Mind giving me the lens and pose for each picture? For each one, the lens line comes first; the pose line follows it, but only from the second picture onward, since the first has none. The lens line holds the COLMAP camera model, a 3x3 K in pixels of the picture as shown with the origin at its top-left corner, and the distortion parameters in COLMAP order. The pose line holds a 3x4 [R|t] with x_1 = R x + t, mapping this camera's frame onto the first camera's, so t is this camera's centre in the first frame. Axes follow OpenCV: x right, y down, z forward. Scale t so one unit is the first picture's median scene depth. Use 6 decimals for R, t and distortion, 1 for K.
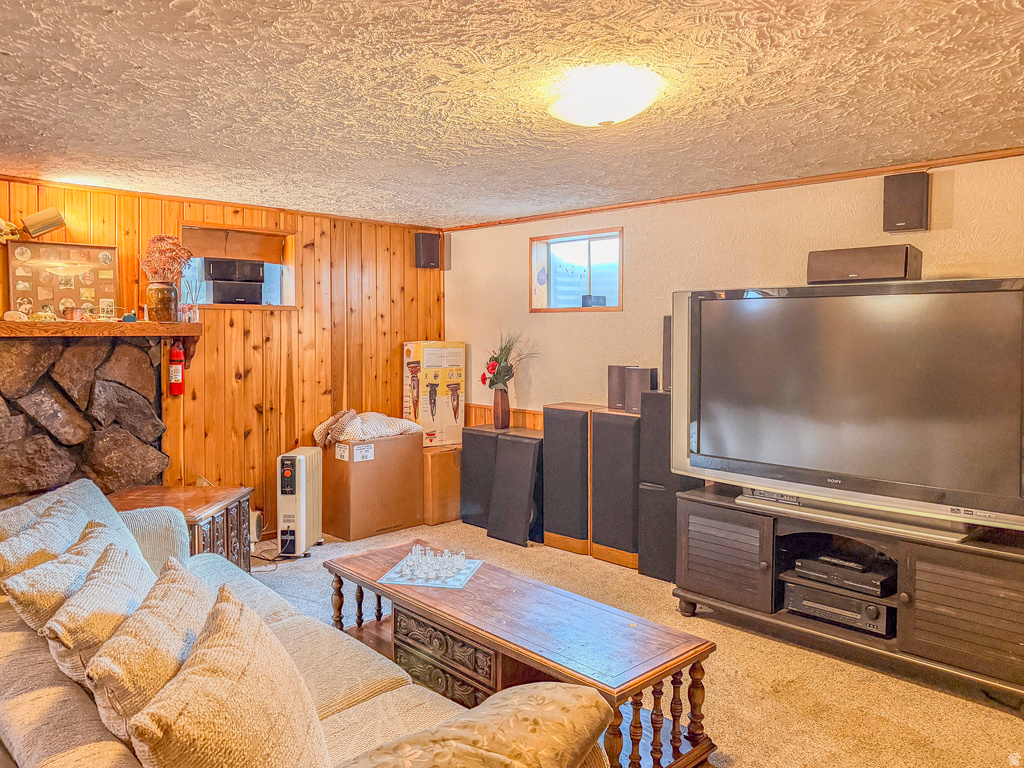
lens RADIAL K [[746.0, 0, 516.0], [0, 746.0, 350.1], [0, 0, 1]] dist [-0.004994, -0.004637]
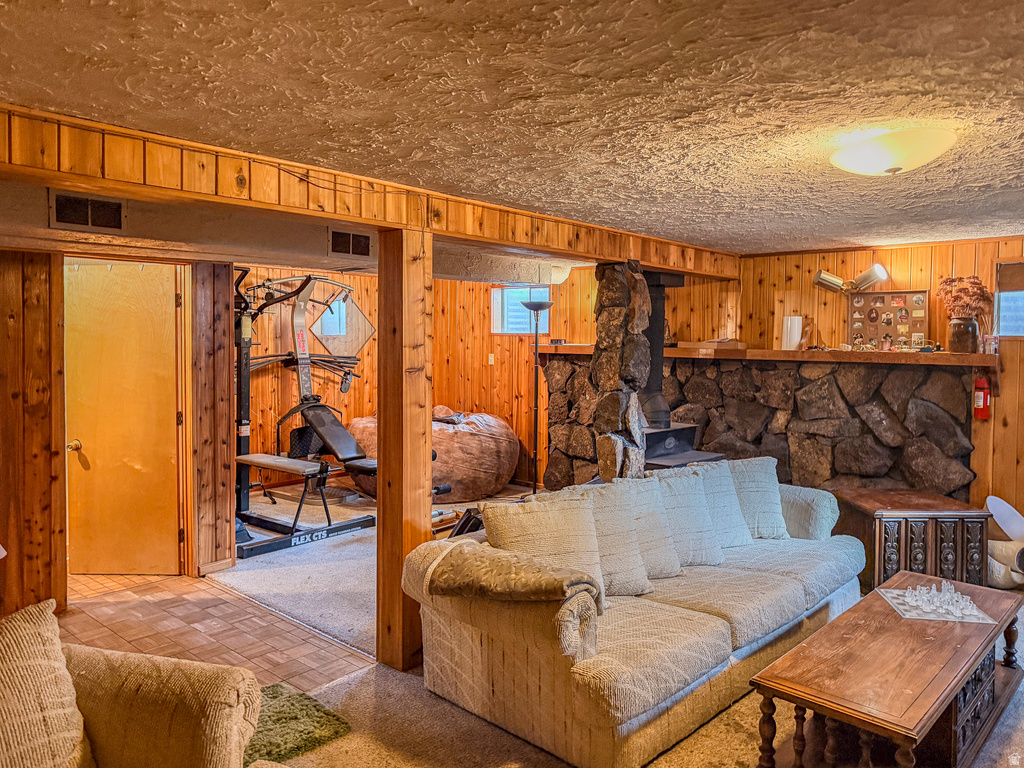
lens RADIAL K [[746.0, 0, 516.0], [0, 746.0, 350.1], [0, 0, 1]] dist [-0.004994, -0.004637]
pose [[0.061984, 0.018542, -0.997905, 0.594798], [-0.038475, 0.999129, 0.016175, -0.032833], [0.997335, 0.037392, 0.062643, 0.243049]]
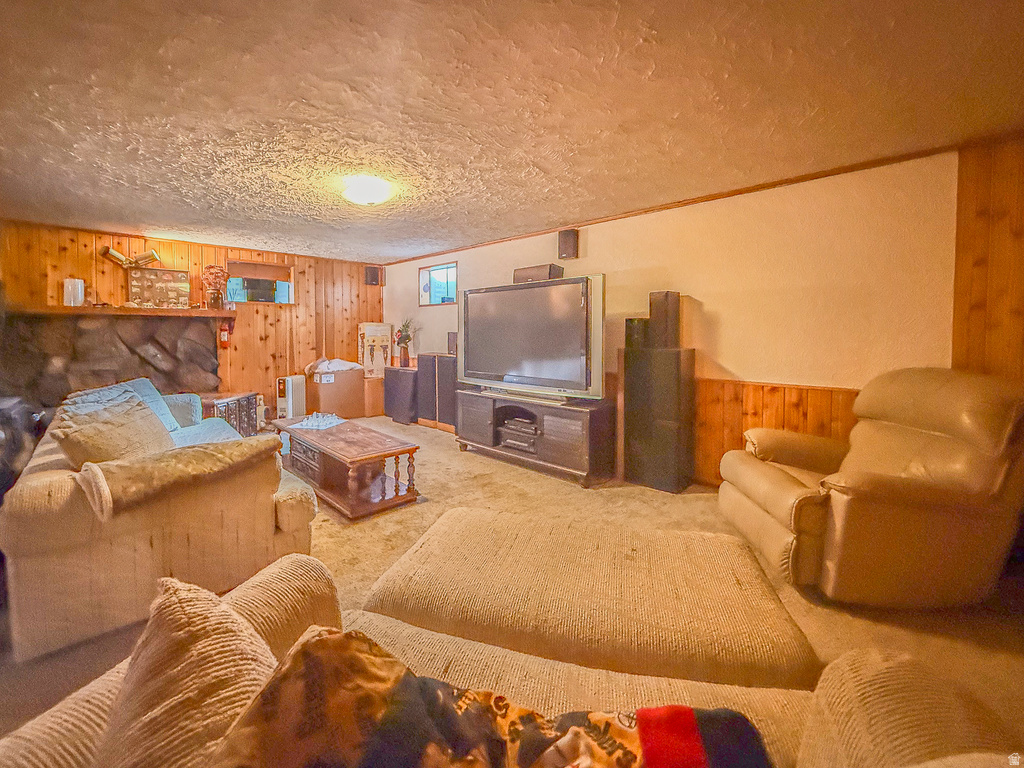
lens RADIAL K [[426.7, 0, 496.9], [0, 426.7, 347.2], [0, 0, 1]] dist [-0.000187, 0.000042]
pose [[0.999985, -0.004997, -0.002385, 0.262604], [0.005019, 0.999943, 0.009383, 0.052514], [0.002338, -0.009395, 0.999953, -0.119411]]
